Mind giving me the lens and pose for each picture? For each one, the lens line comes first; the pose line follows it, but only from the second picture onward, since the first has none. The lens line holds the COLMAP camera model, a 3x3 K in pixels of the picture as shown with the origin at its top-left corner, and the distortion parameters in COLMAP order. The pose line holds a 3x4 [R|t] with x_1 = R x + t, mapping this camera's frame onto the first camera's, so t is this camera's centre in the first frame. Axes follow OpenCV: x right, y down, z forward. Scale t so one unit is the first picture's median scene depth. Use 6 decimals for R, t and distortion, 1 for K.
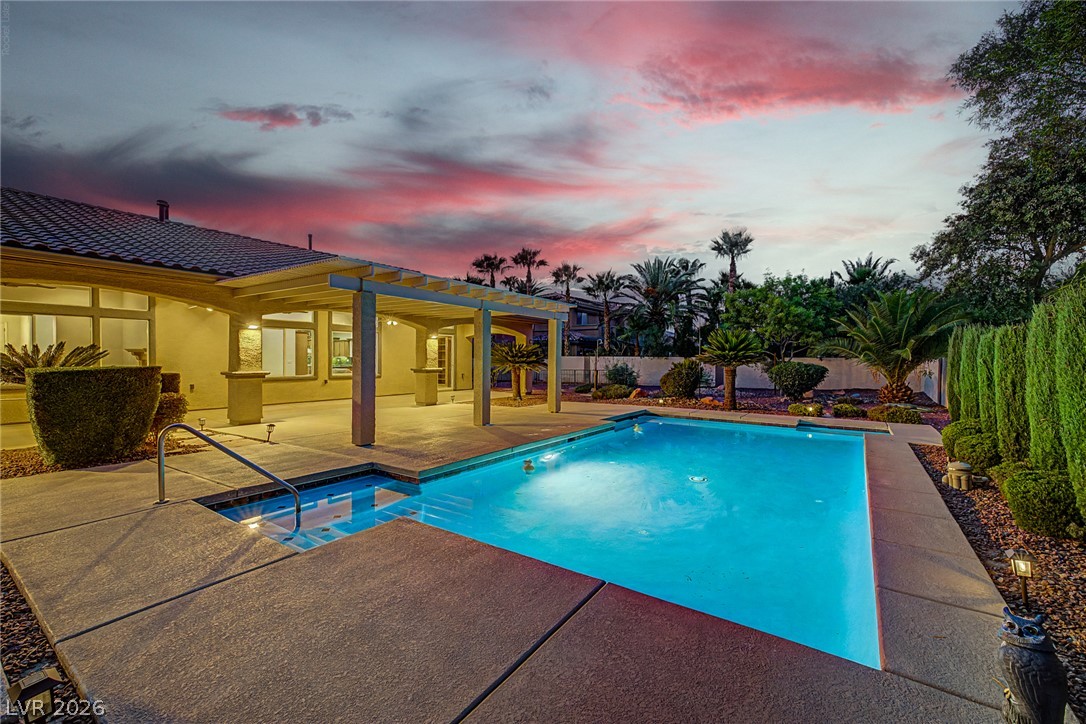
lens RADIAL K [[456.5, 0, 546.2], [0, 456.5, 361.6], [0, 0, 1]] dist [-0.000289, -0.000380]
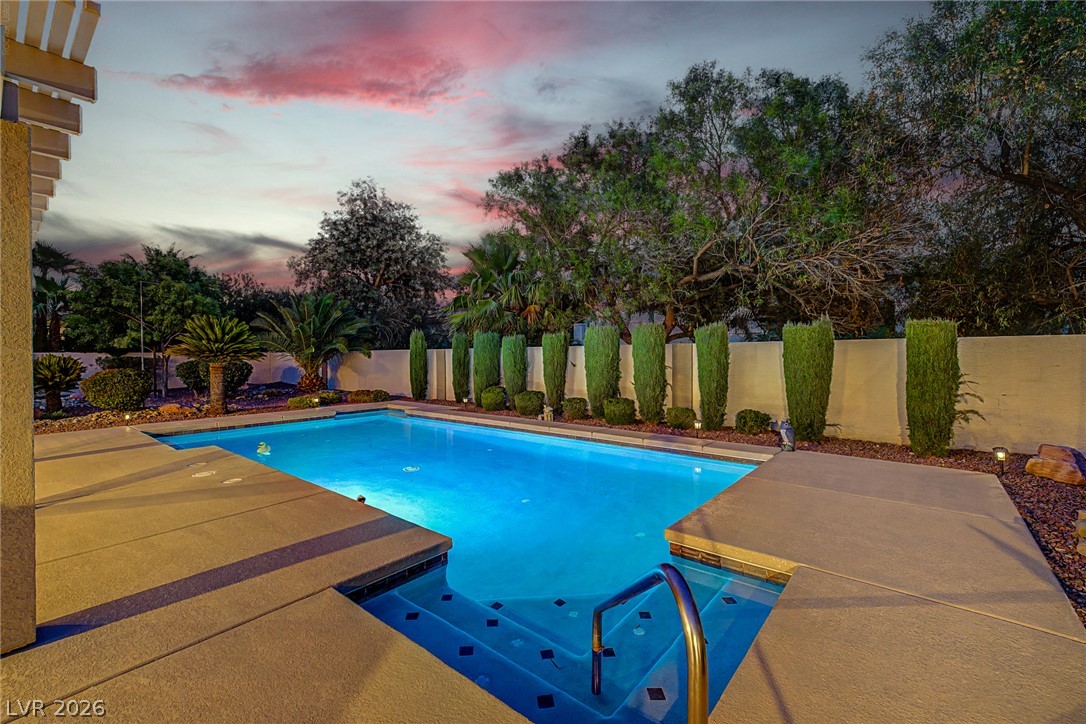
lens RADIAL K [[456.5, 0, 544.6], [0, 456.5, 355.1], [0, 0, 1]] dist [-0.000289, -0.000380]
pose [[0.081753, -0.011885, 0.996582, -0.352063], [0.014789, 0.999833, 0.010711, -0.002489], [-0.996543, 0.013862, 0.081915, 0.324144]]
